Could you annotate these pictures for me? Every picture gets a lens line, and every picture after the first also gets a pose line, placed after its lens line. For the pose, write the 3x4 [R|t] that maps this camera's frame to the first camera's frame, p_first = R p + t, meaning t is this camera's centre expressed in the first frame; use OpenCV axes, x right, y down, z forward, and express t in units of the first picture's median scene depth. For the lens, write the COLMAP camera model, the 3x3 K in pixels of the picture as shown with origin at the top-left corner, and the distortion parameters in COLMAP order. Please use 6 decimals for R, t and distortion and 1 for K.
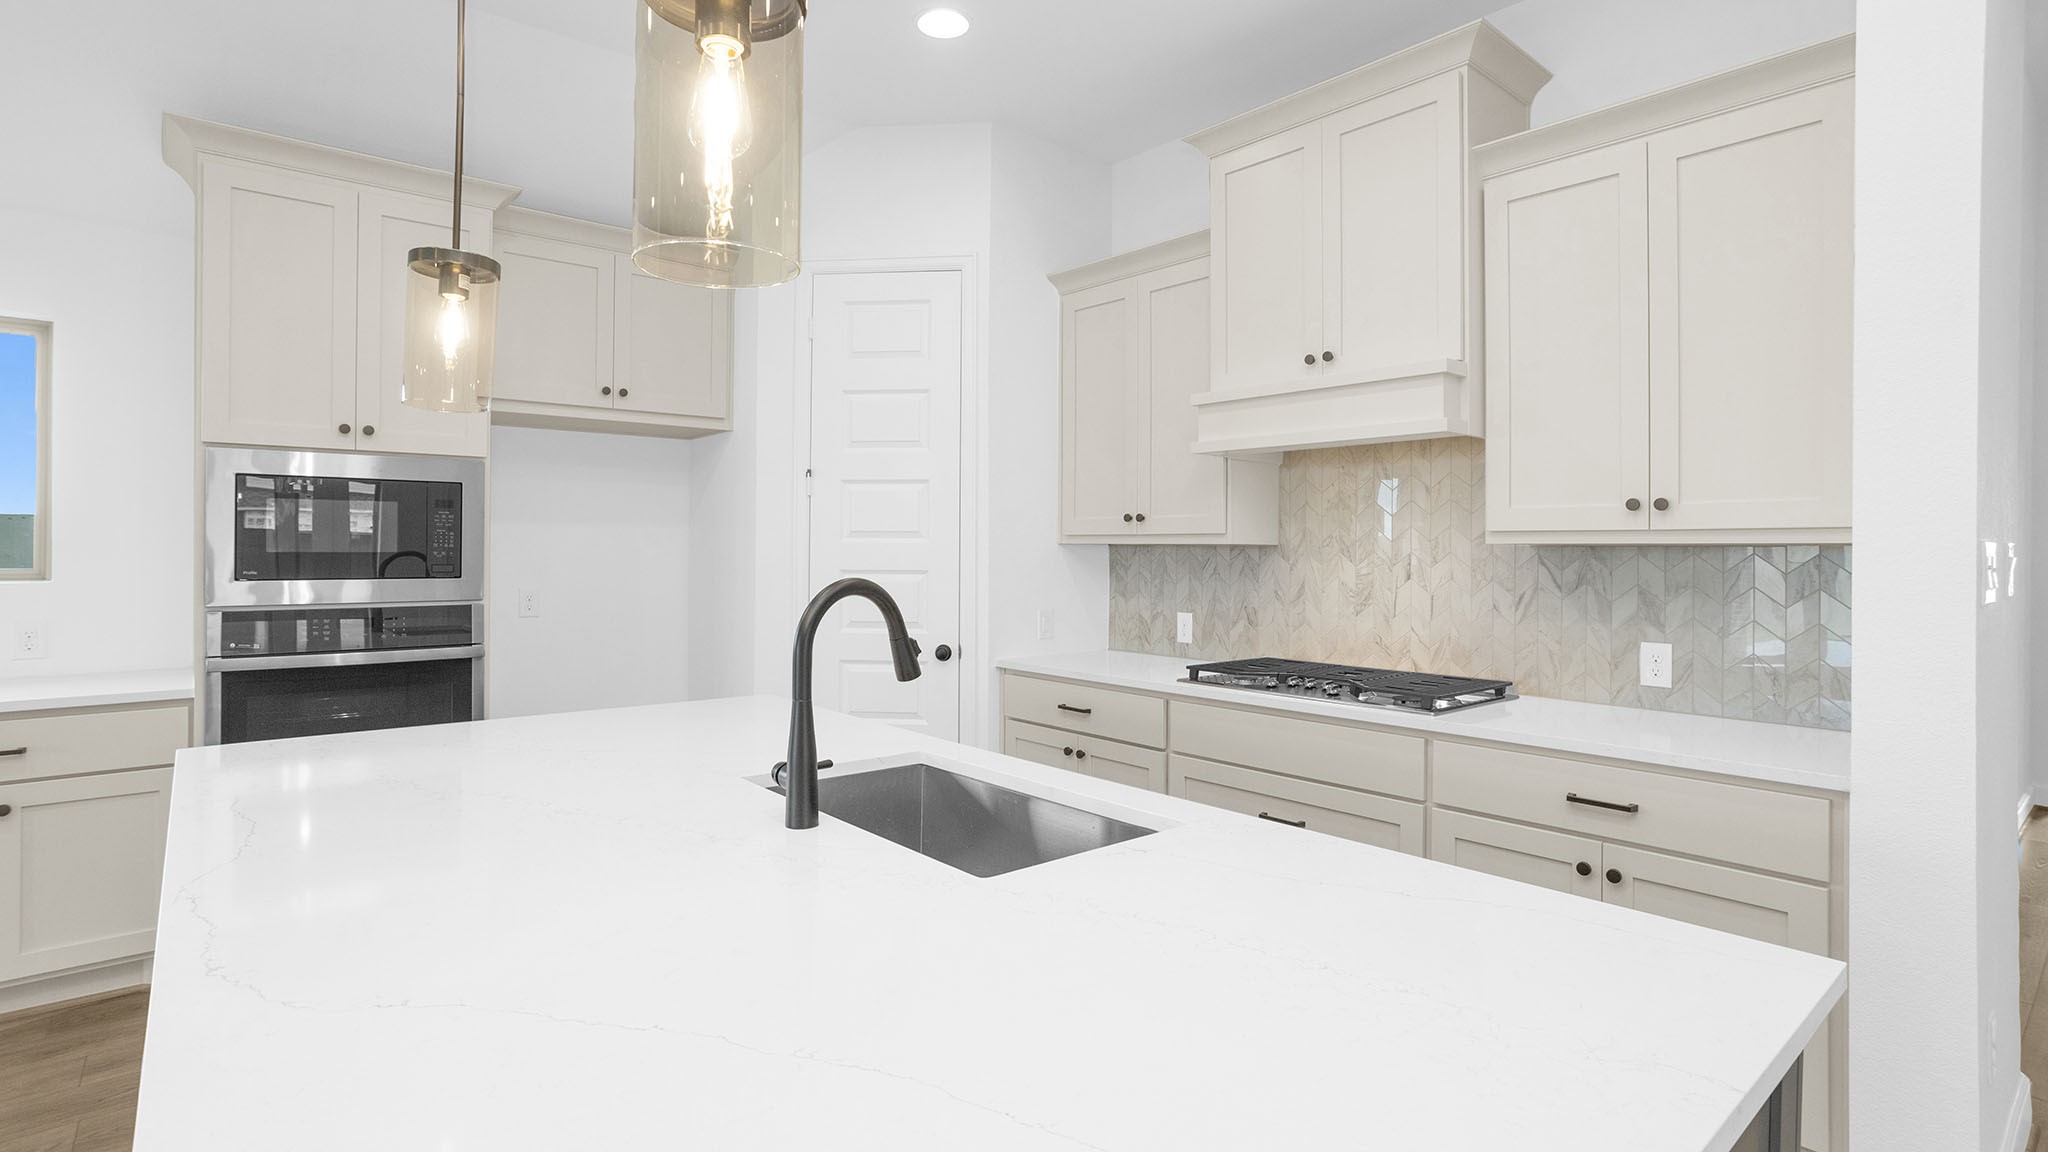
lens RADIAL K [[998.1, 0, 1028.3], [0, 998.1, 553.1], [0, 0, 1]] dist [-0.055287, 0.029648]
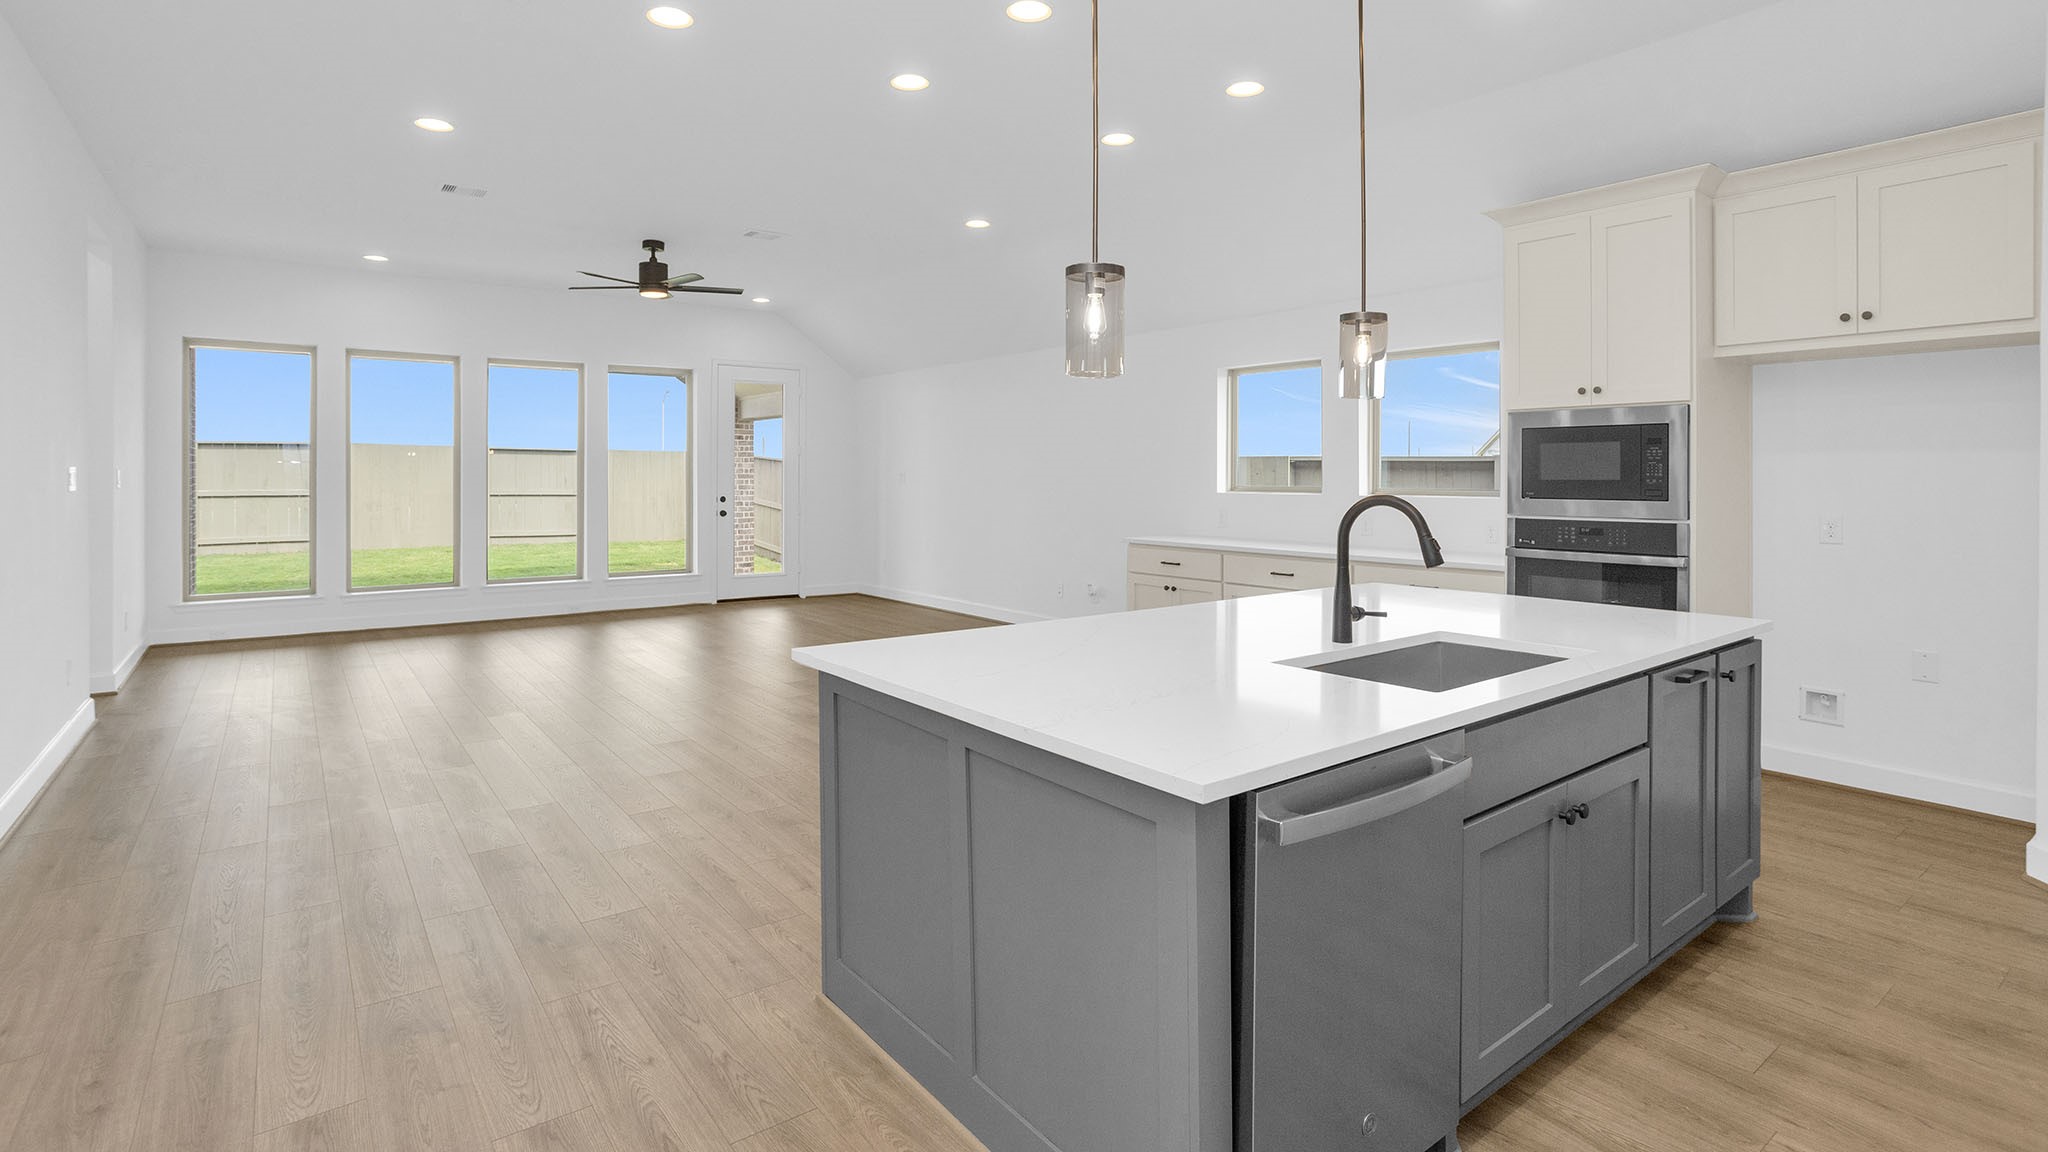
lens RADIAL K [[993.2, 0, 1020.6], [0, 993.2, 476.0], [0, 0, 1]] dist [-0.052543, 0.028372]
pose [[-0.057667, -0.003549, -0.998330, 0.748107], [-0.002565, 0.999991, -0.003407, 0.000299], [0.998333, 0.002365, -0.057675, 0.288724]]
